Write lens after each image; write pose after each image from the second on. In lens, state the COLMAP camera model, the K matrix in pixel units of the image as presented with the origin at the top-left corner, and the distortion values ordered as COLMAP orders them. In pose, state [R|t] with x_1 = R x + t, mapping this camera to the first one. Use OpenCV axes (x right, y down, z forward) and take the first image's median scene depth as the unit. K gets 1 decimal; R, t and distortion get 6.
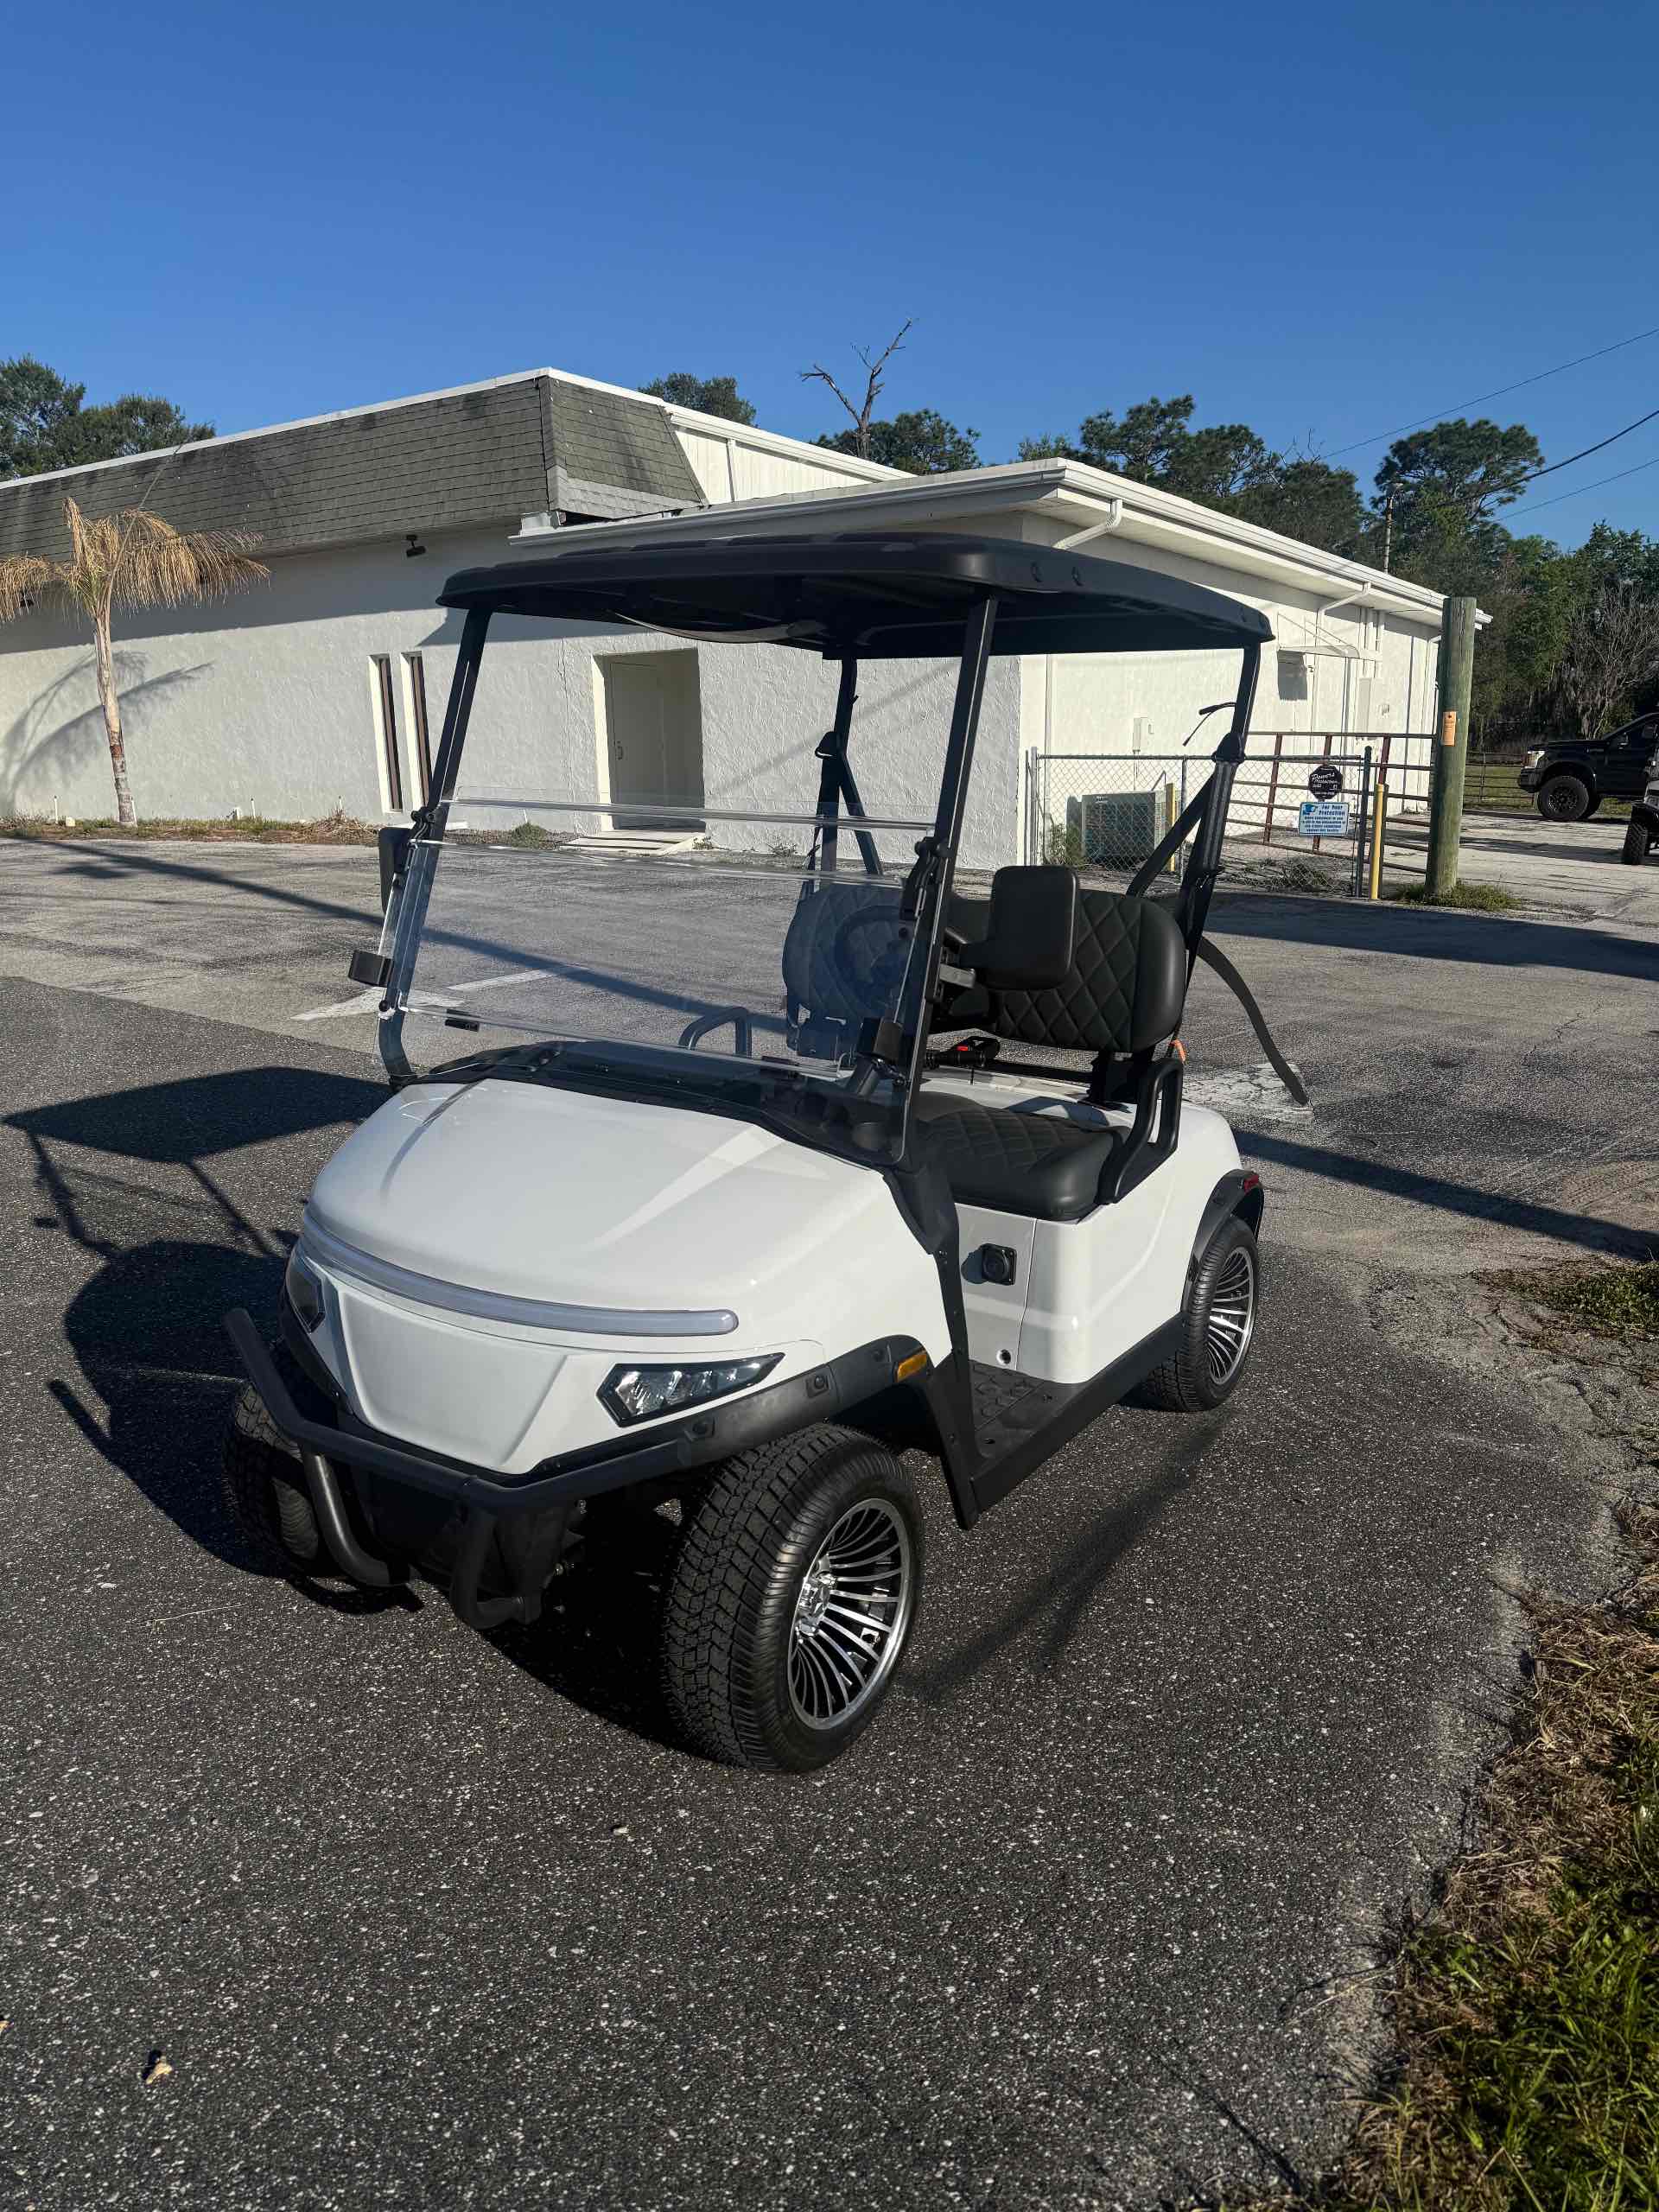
lens RADIAL K [[1538.3, 0, 822.0], [0, 1538.3, 1112.3], [0, 0, 1]] dist [0.006116, -0.009842]
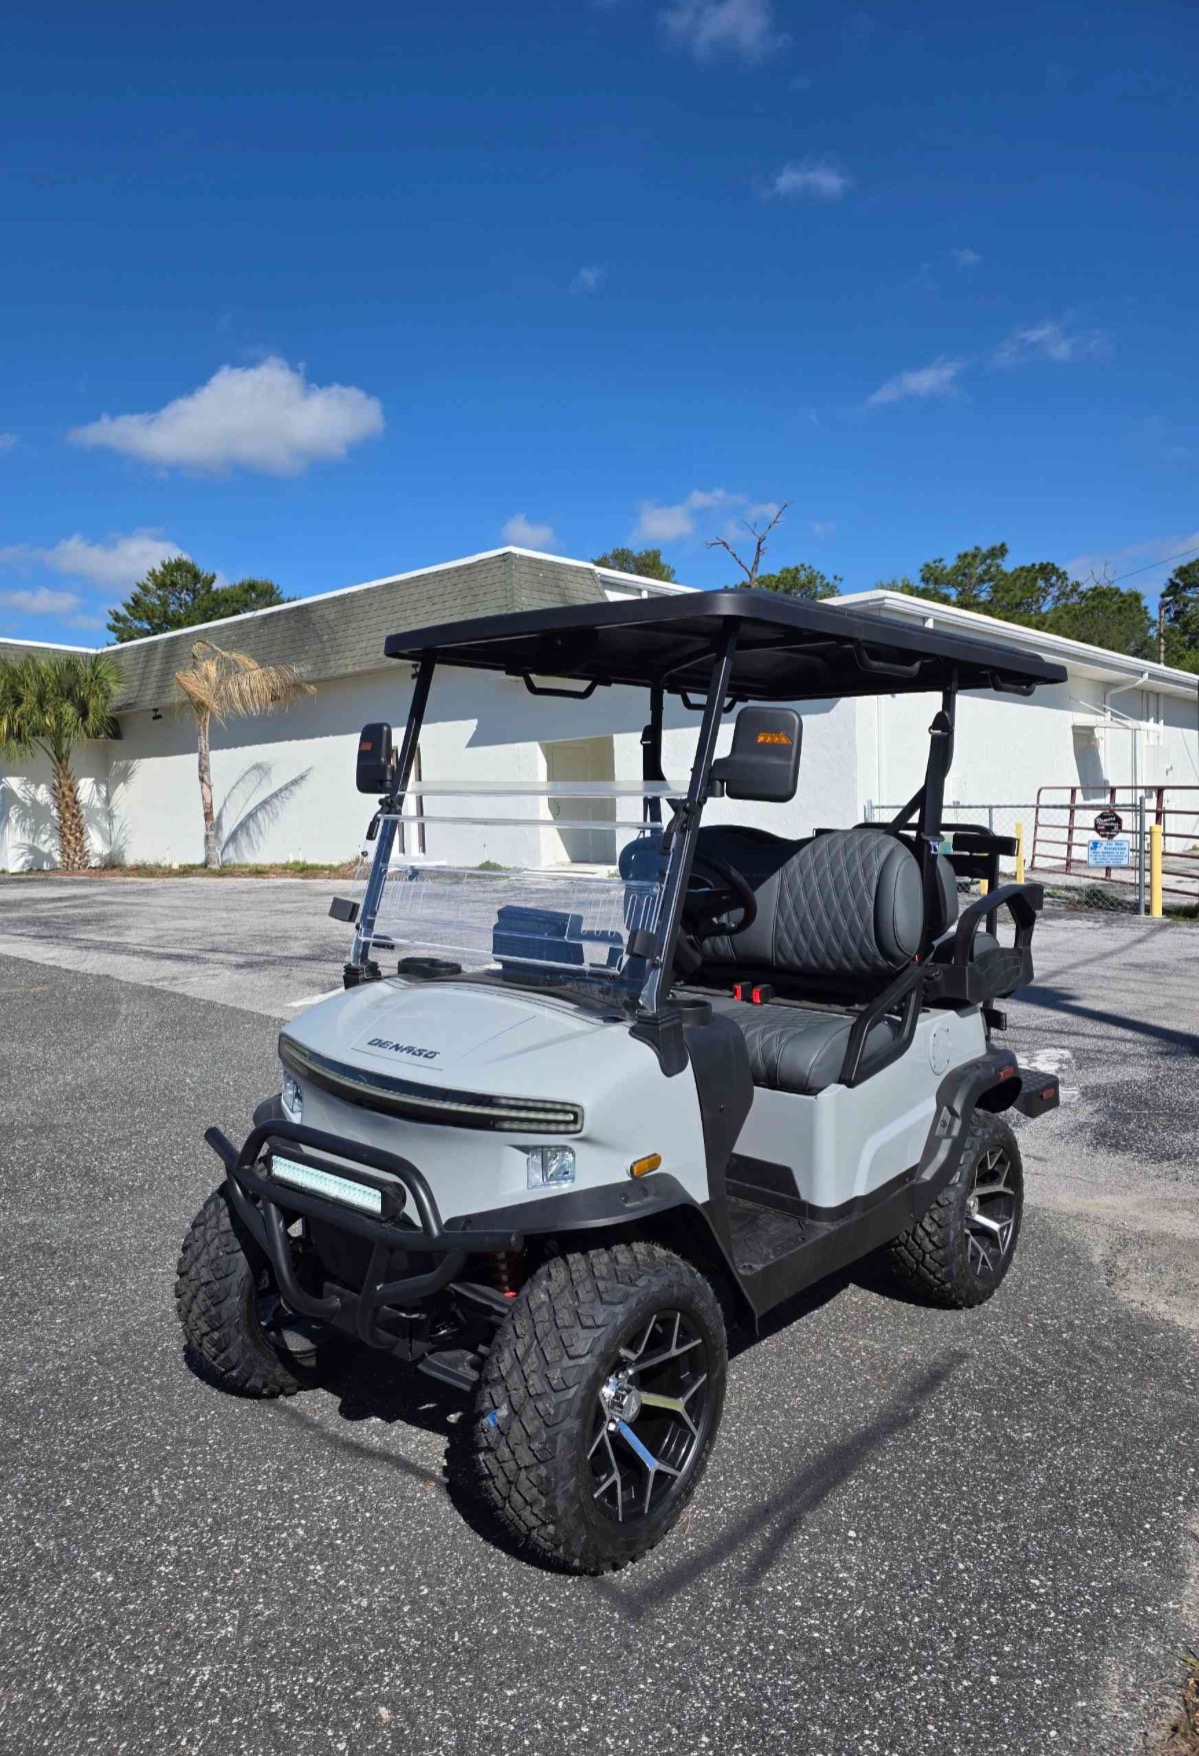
lens RADIAL K [[1159.8, 0, 562.4], [0, 1159.8, 905.8], [0, 0, 1]] dist [0.060435, -0.054535]
pose [[0.989413, -0.004132, -0.145071, 0.122767], [-0.017551, 0.988851, -0.147869, -0.002763], [0.144064, 0.148850, 0.978309, 0.061227]]
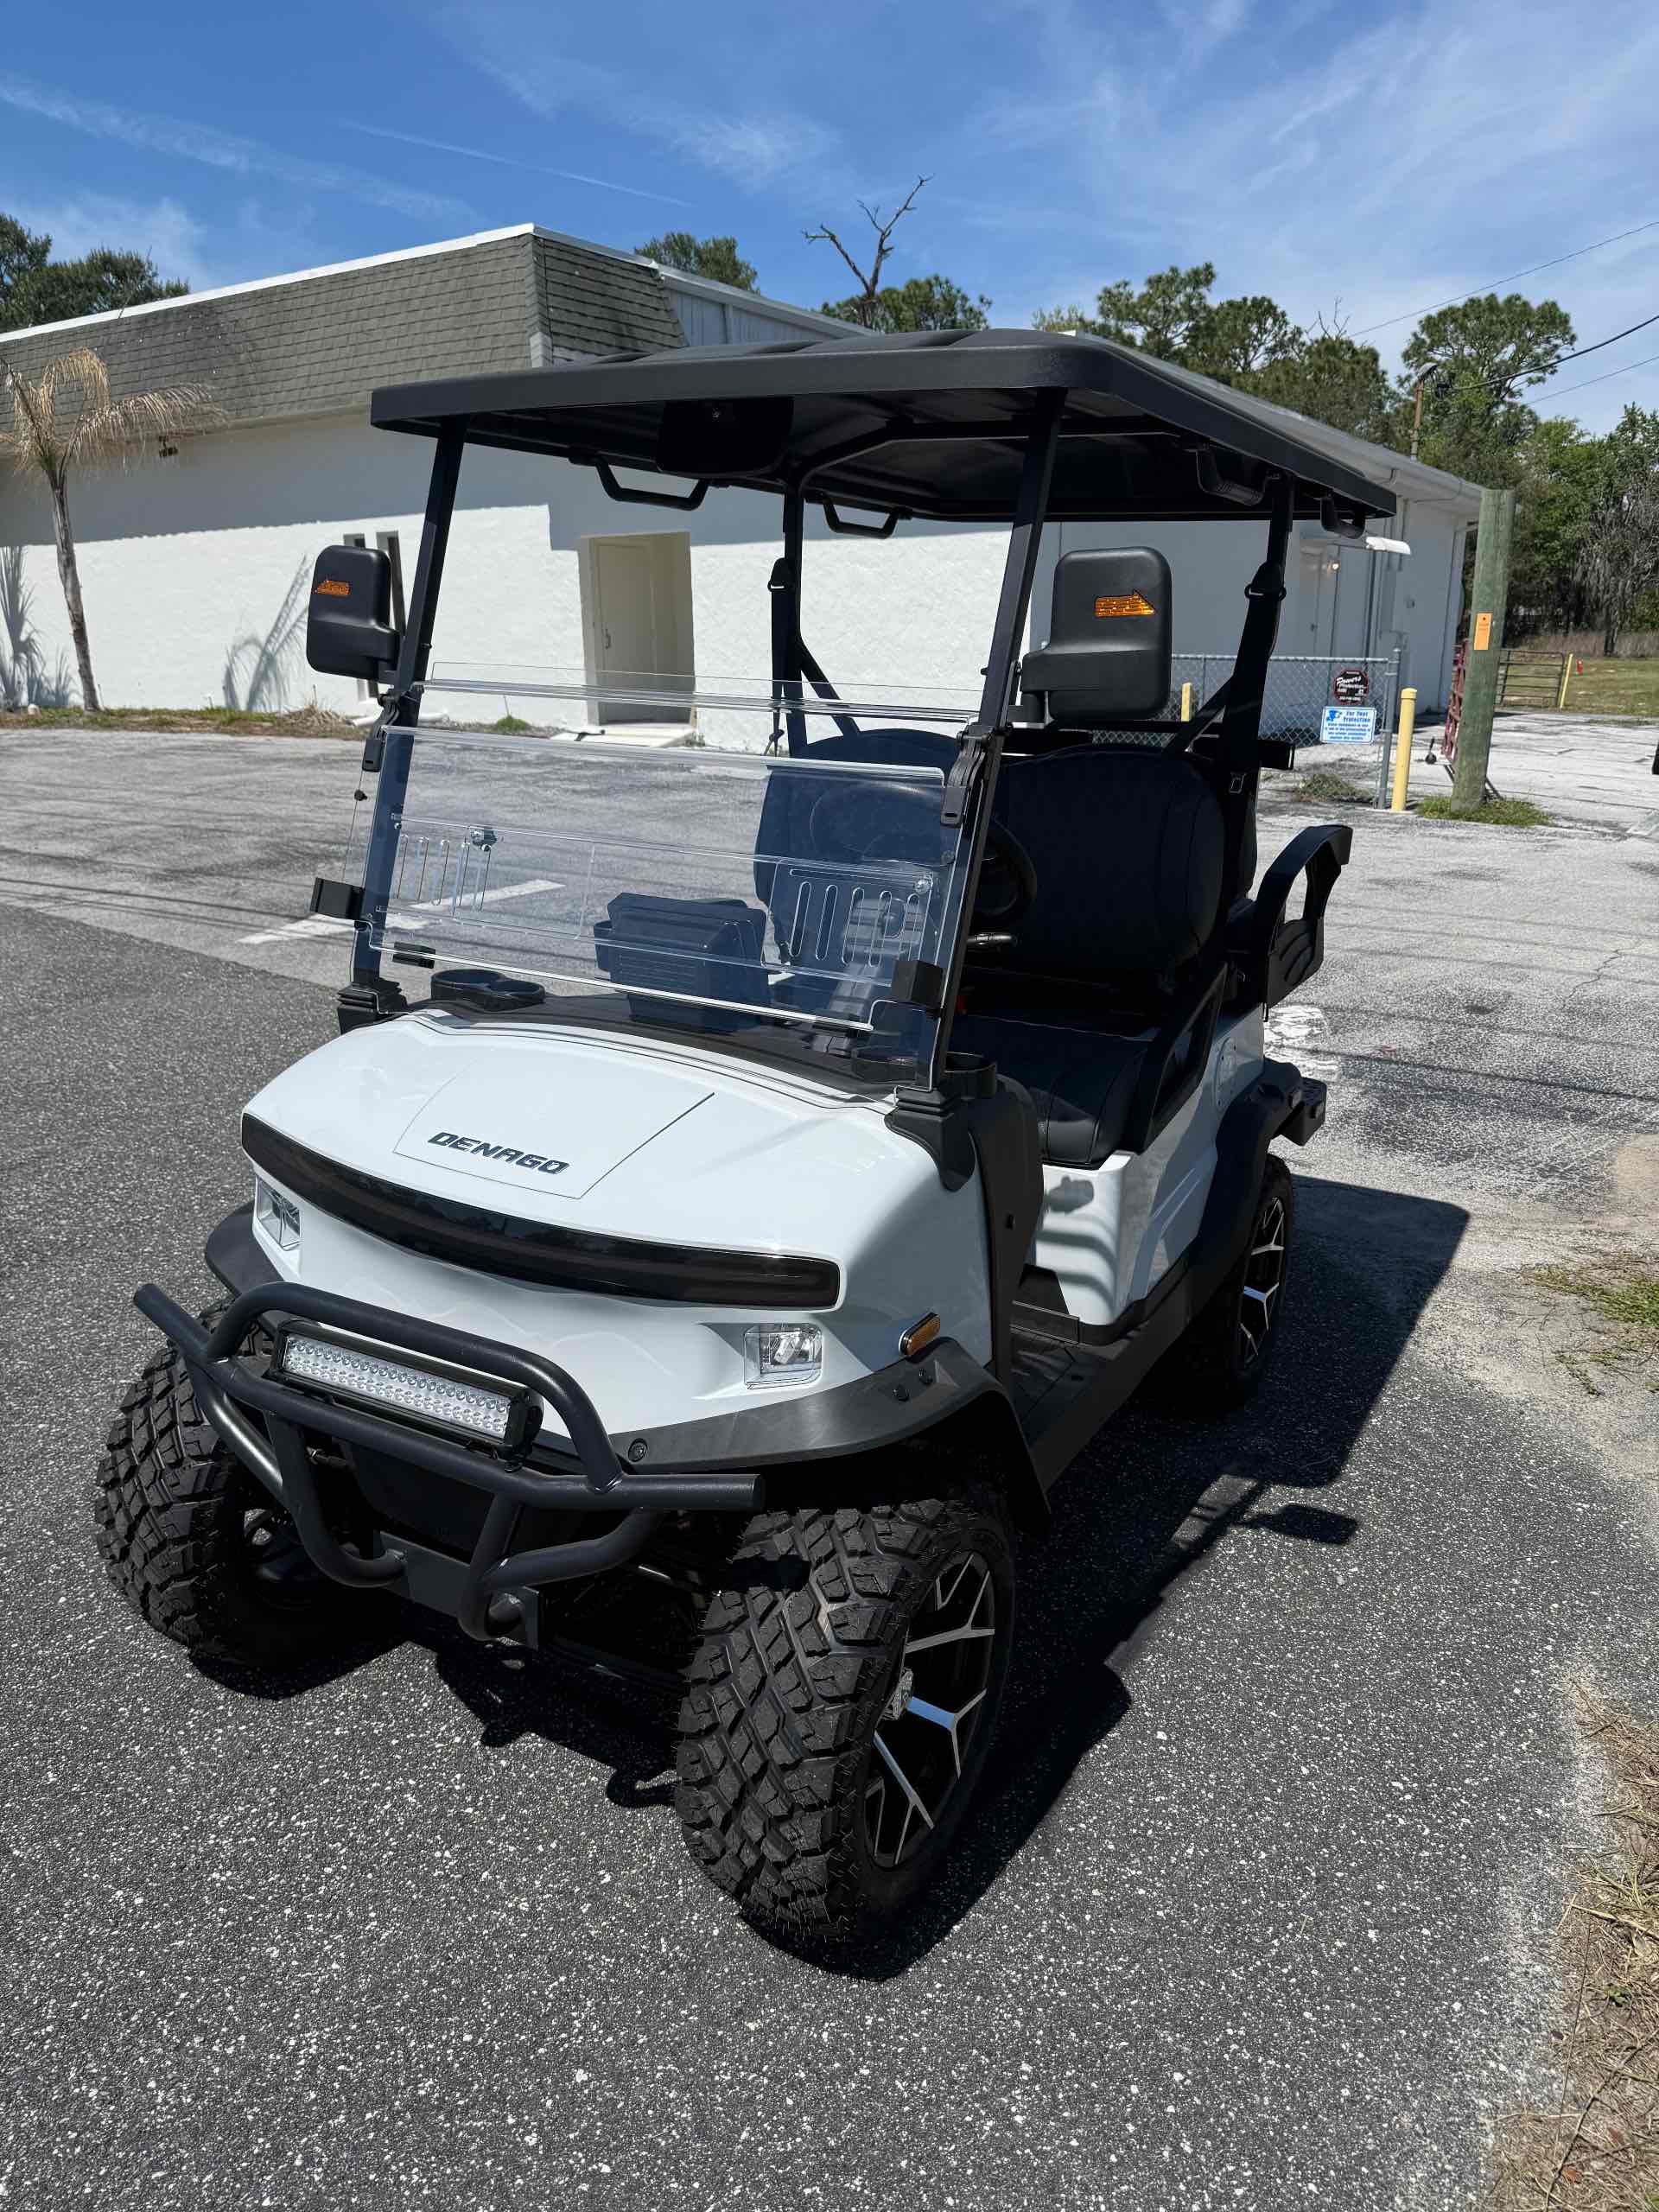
lens RADIAL K [[1538.3, 0, 831.9], [0, 1538.3, 1113.3], [0, 0, 1]] dist [0.006116, -0.009842]
pose [[0.999938, 0.009198, 0.006278, 0.022587], [-0.009618, 0.997458, 0.070603, -0.075048], [-0.005612, -0.070659, 0.997485, 0.171221]]
